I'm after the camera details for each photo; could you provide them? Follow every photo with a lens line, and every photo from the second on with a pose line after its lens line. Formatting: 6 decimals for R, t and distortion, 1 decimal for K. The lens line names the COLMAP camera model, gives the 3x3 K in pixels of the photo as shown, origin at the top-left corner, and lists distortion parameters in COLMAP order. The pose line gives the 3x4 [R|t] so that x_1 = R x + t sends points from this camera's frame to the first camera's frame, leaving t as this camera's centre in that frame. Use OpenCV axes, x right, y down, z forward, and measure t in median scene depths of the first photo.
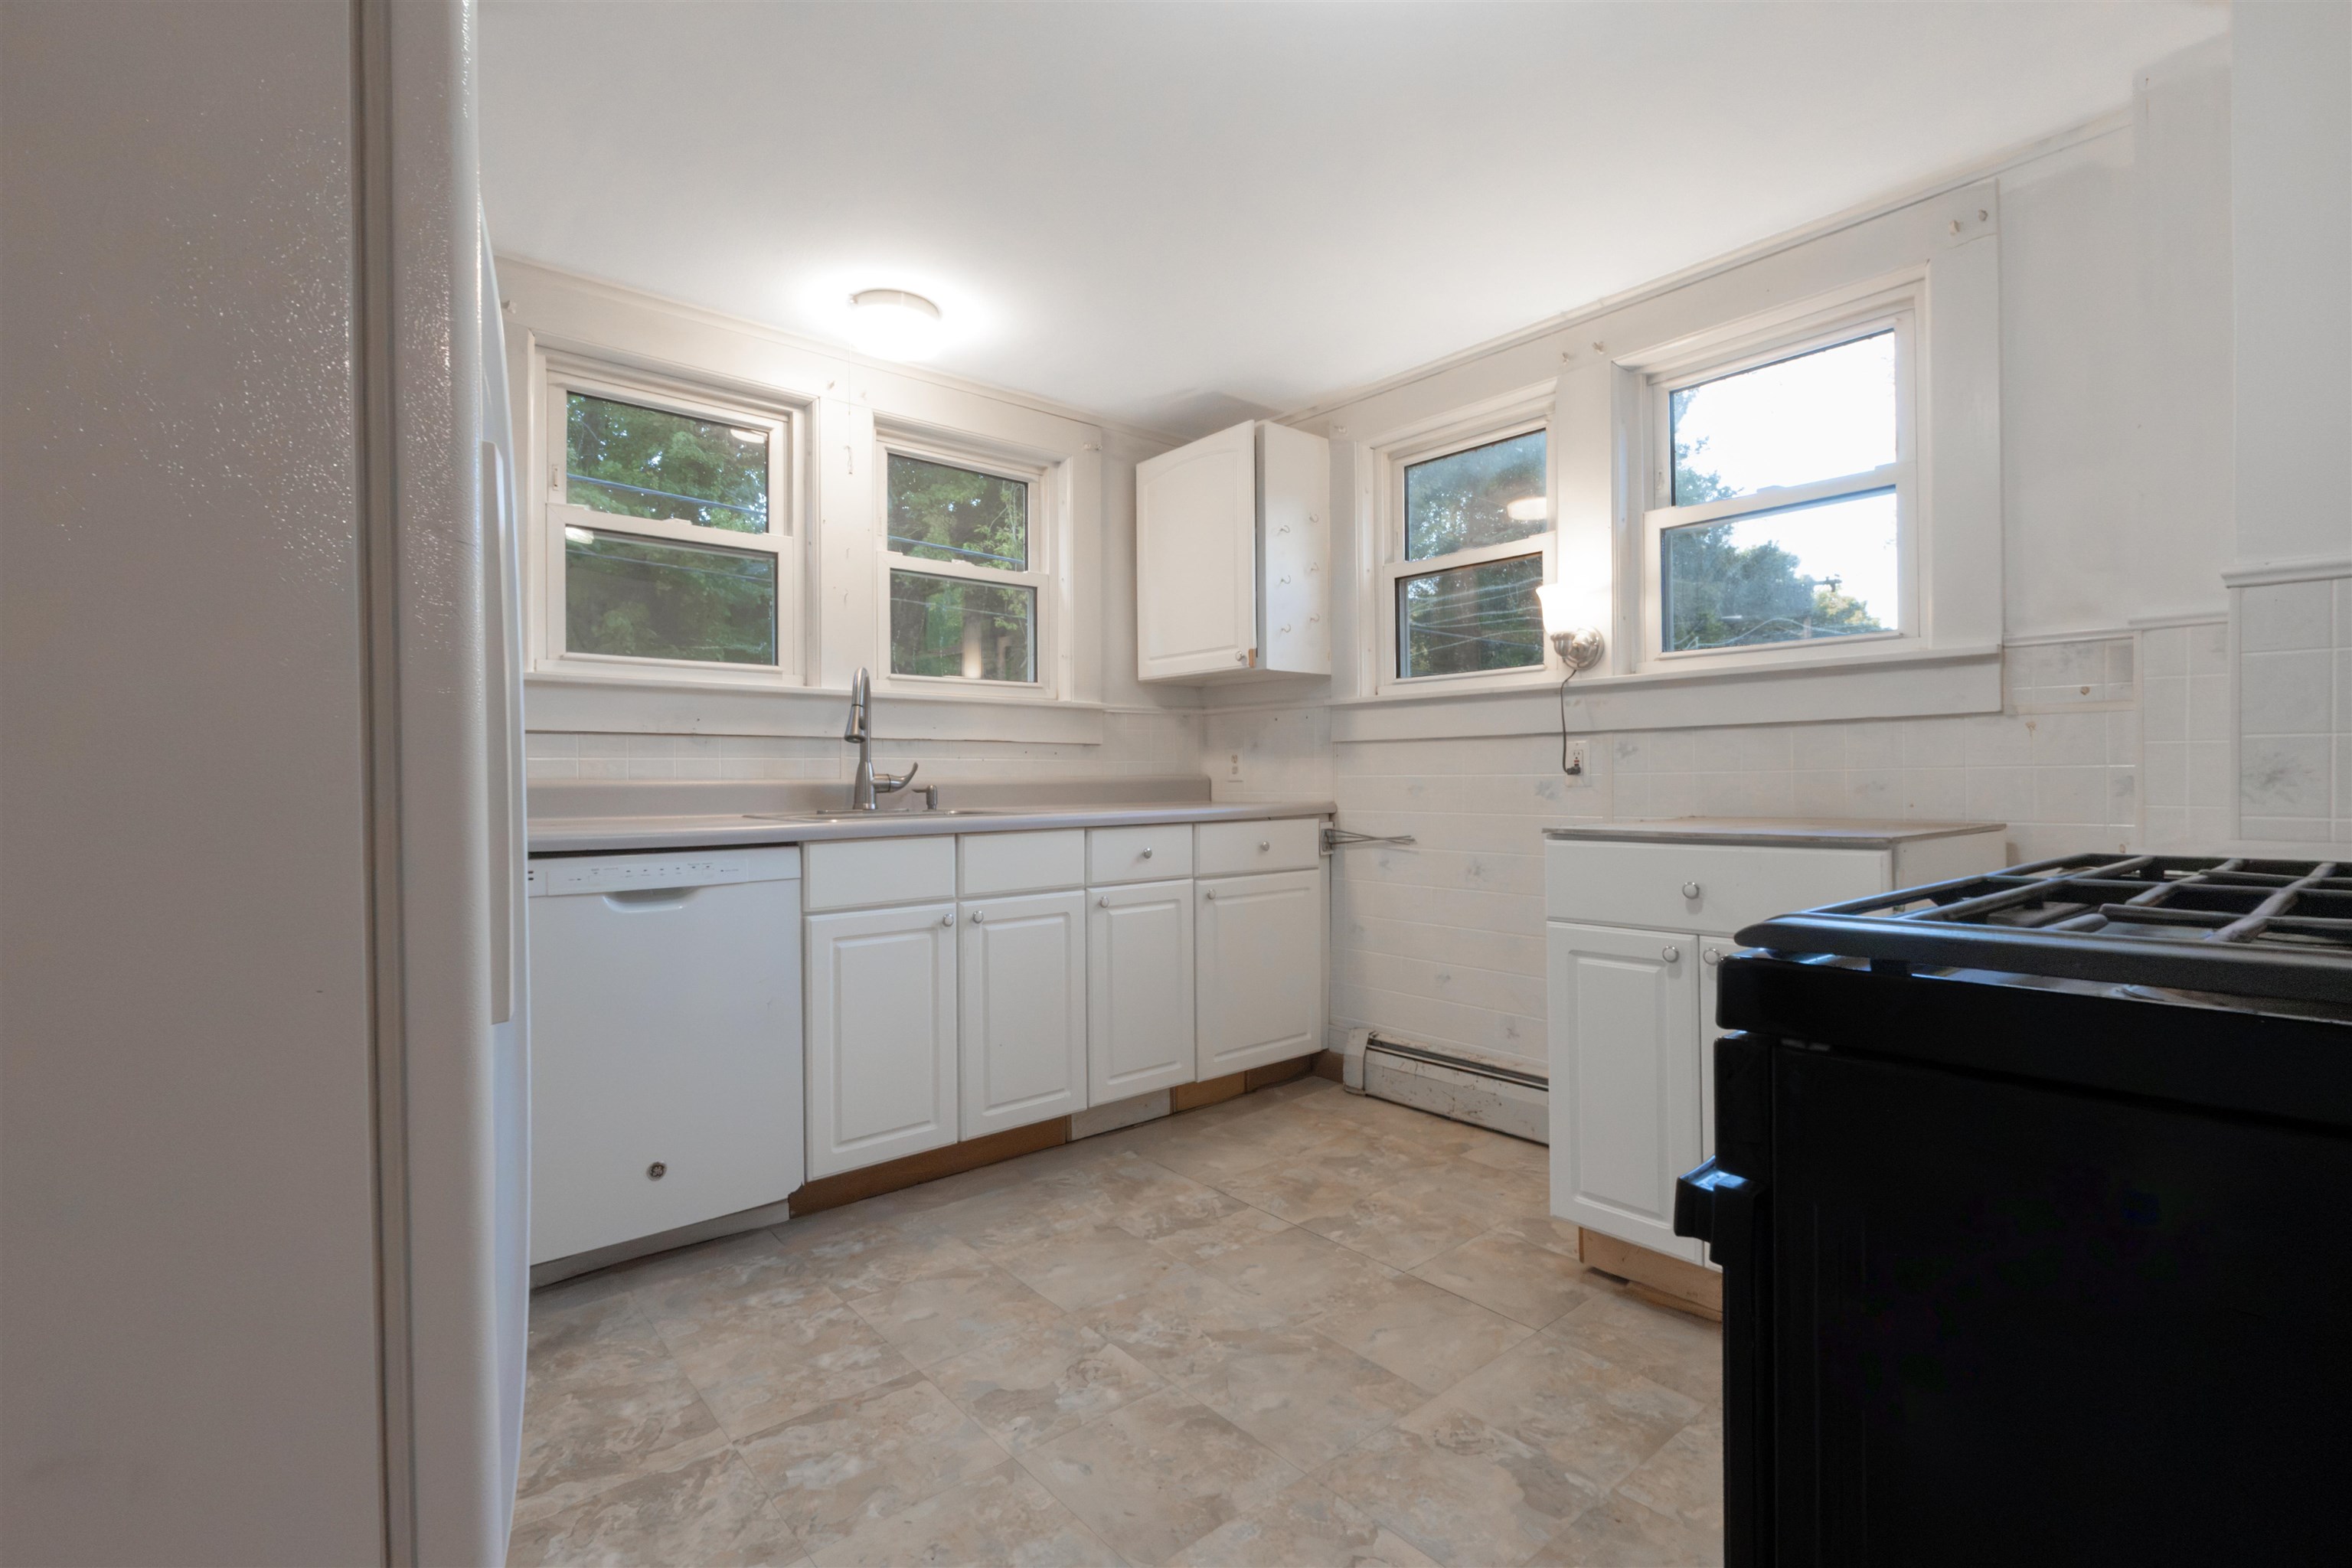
lens RADIAL K [[1080.5, 0, 1202.6], [0, 1080.5, 780.0], [0, 0, 1]] dist [0.001109, 0.000196]
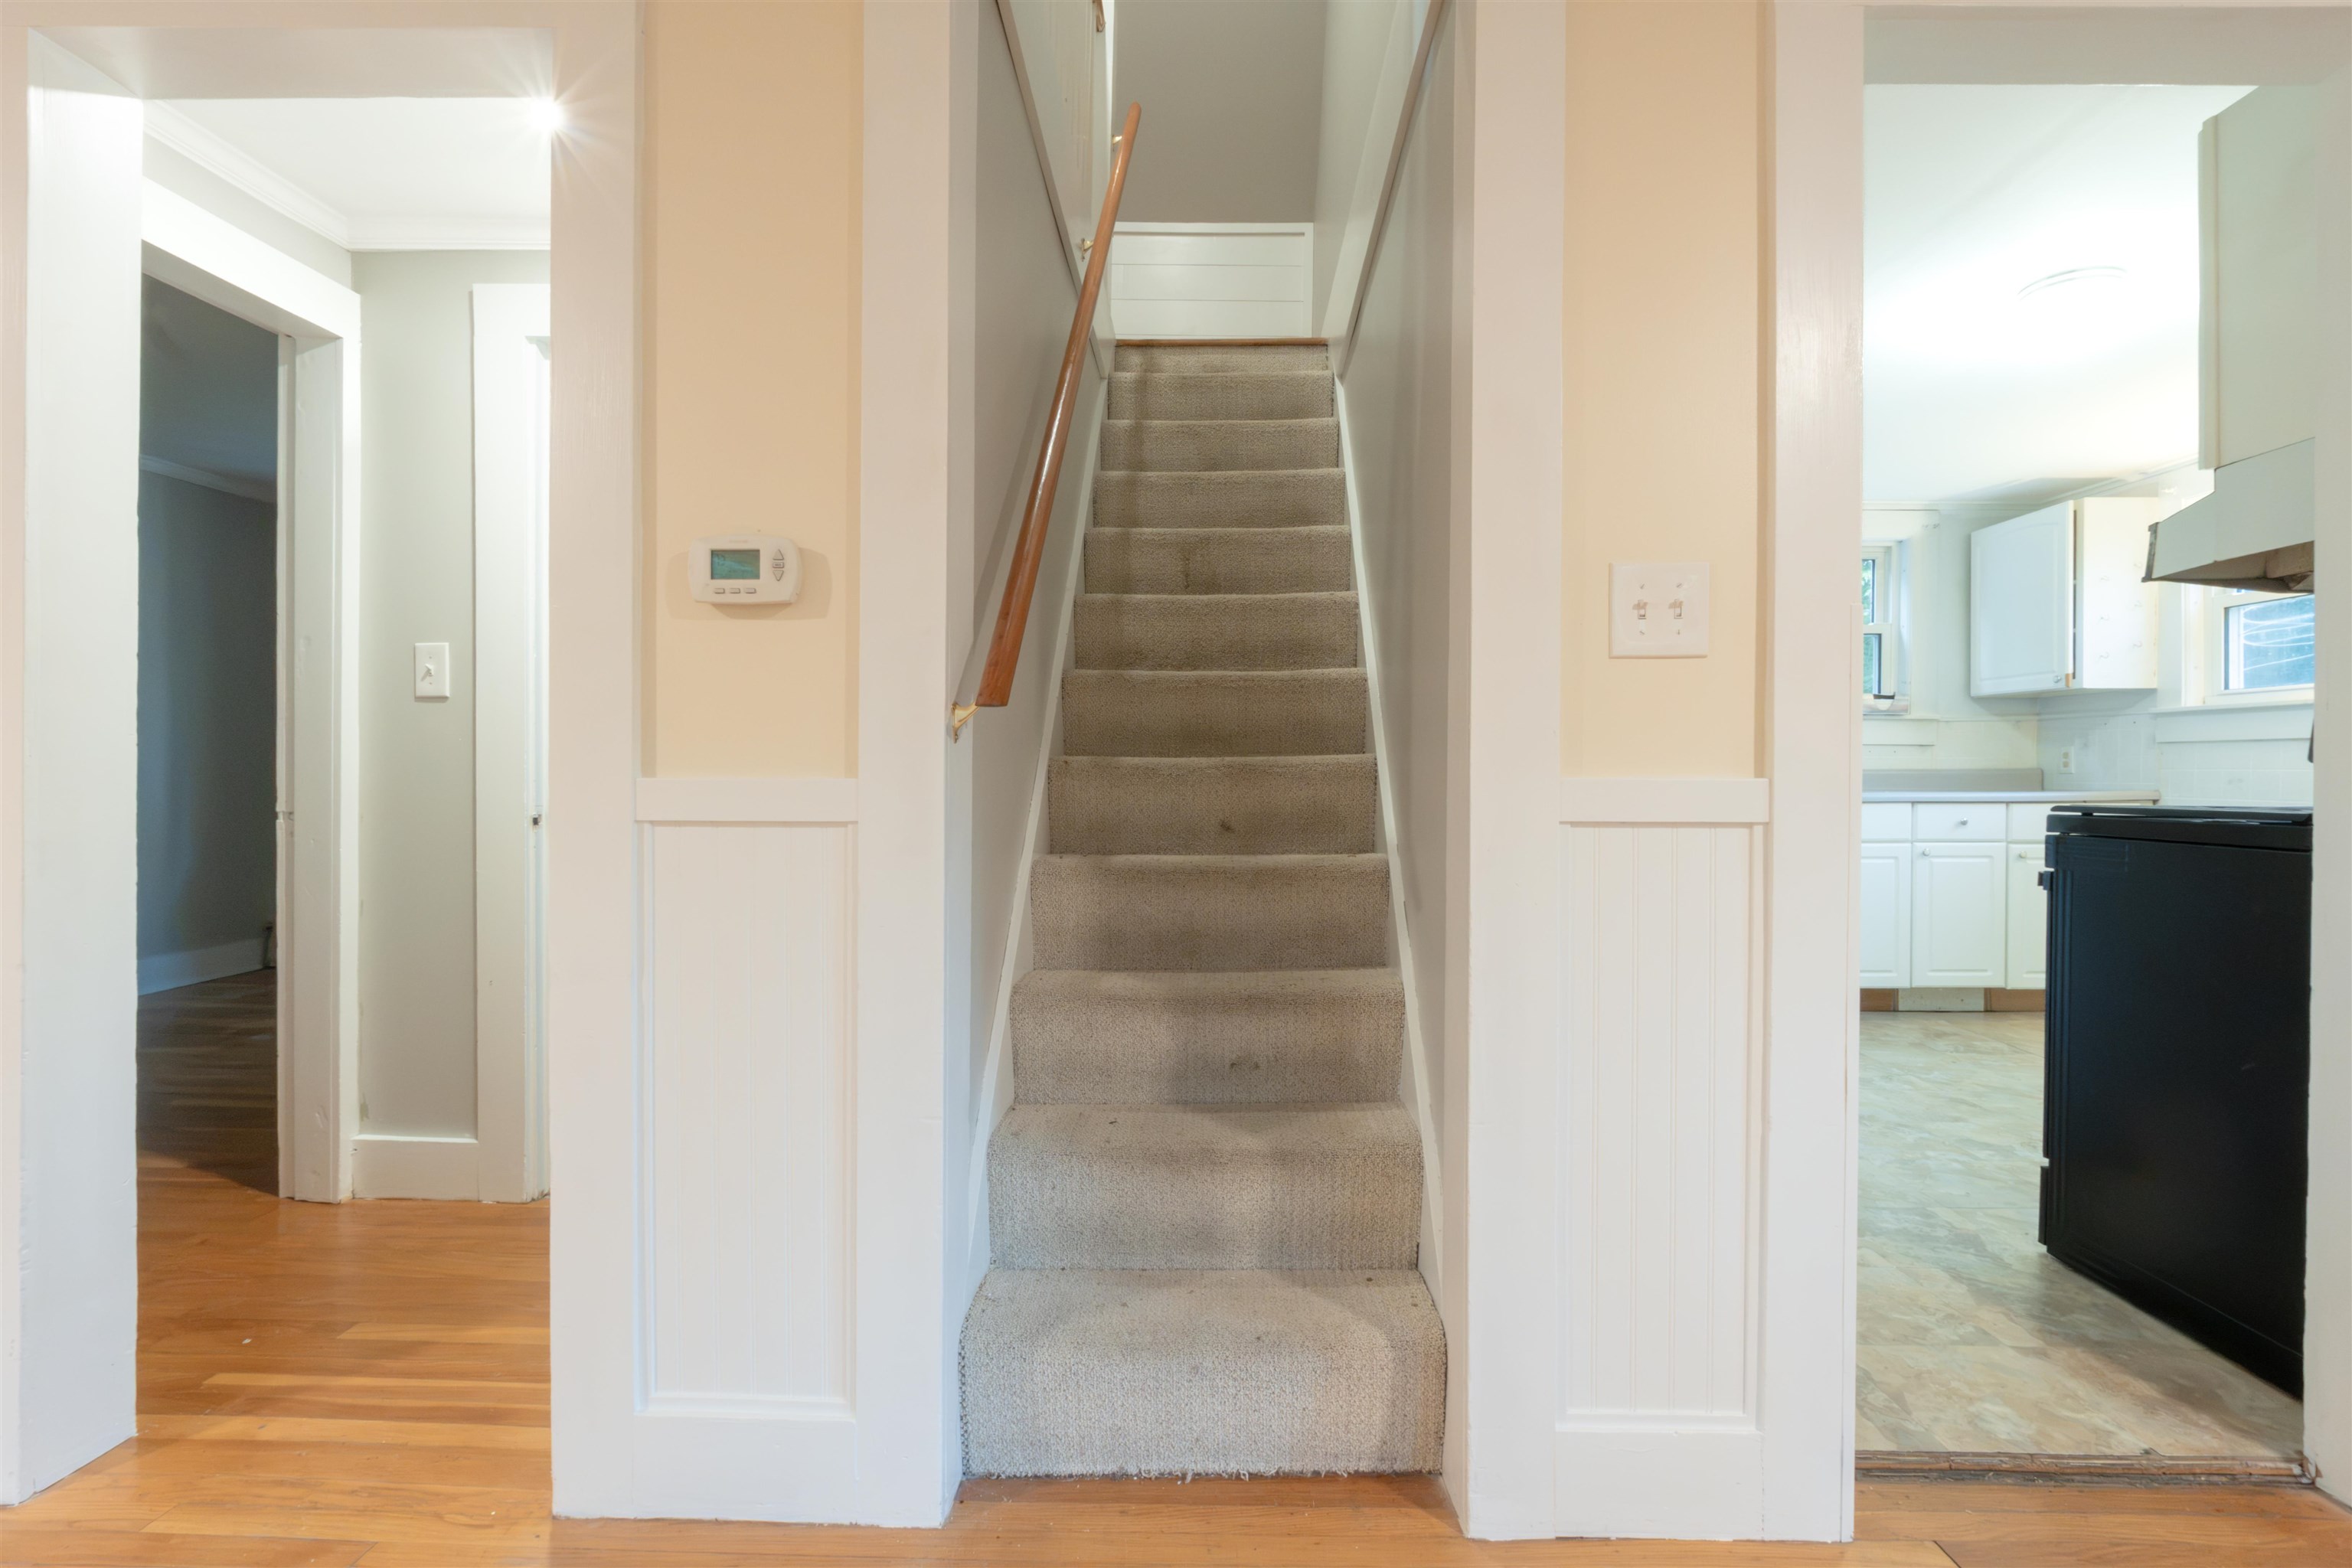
lens RADIAL K [[1080.5, 0, 1202.6], [0, 1080.5, 780.0], [0, 0, 1]] dist [0.001109, 0.000196]
pose [[0.745285, 0.014865, -0.666580, 0.147529], [-0.009428, 0.999886, 0.011757, 0.003932], [0.666679, -0.002478, 0.745341, -0.732160]]
